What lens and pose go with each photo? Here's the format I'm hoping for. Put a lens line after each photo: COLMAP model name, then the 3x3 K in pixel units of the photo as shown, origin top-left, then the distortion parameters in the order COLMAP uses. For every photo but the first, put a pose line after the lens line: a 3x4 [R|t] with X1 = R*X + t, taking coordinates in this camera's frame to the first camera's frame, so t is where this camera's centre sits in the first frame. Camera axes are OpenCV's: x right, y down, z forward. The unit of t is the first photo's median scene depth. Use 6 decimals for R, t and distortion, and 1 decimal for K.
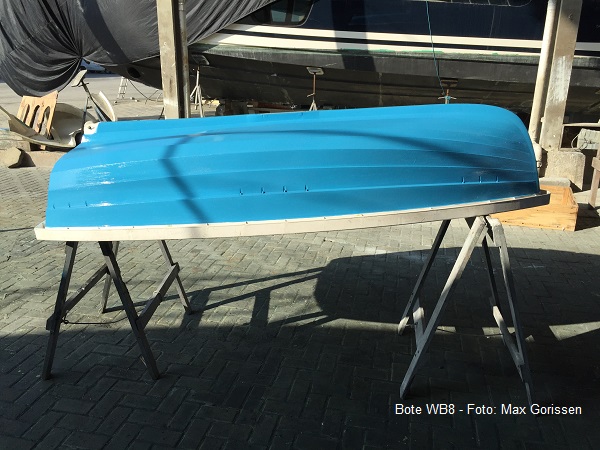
lens RADIAL K [[510.4, 0, 300.0], [0, 510.4, 225.0], [0, 0, 1]] dist [0.063232, -0.102734]
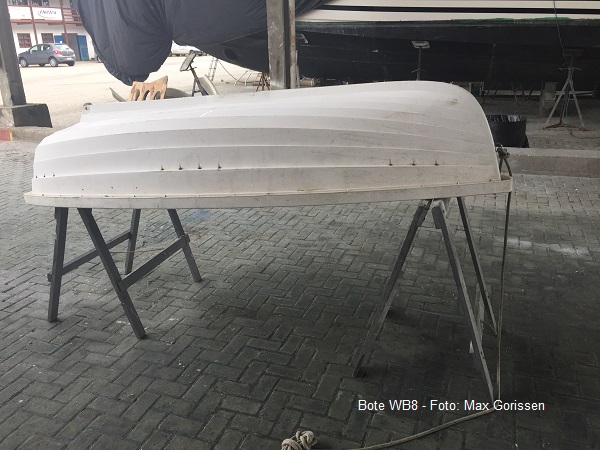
lens RADIAL K [[510.4, 0, 300.0], [0, 510.4, 225.0], [0, 0, 1]] dist [0.063232, -0.102734]
pose [[0.989256, 0.010294, -0.145834, -0.097228], [-0.004210, 0.999110, 0.041964, -0.015146], [0.146136, -0.040899, 0.988419, 0.036123]]
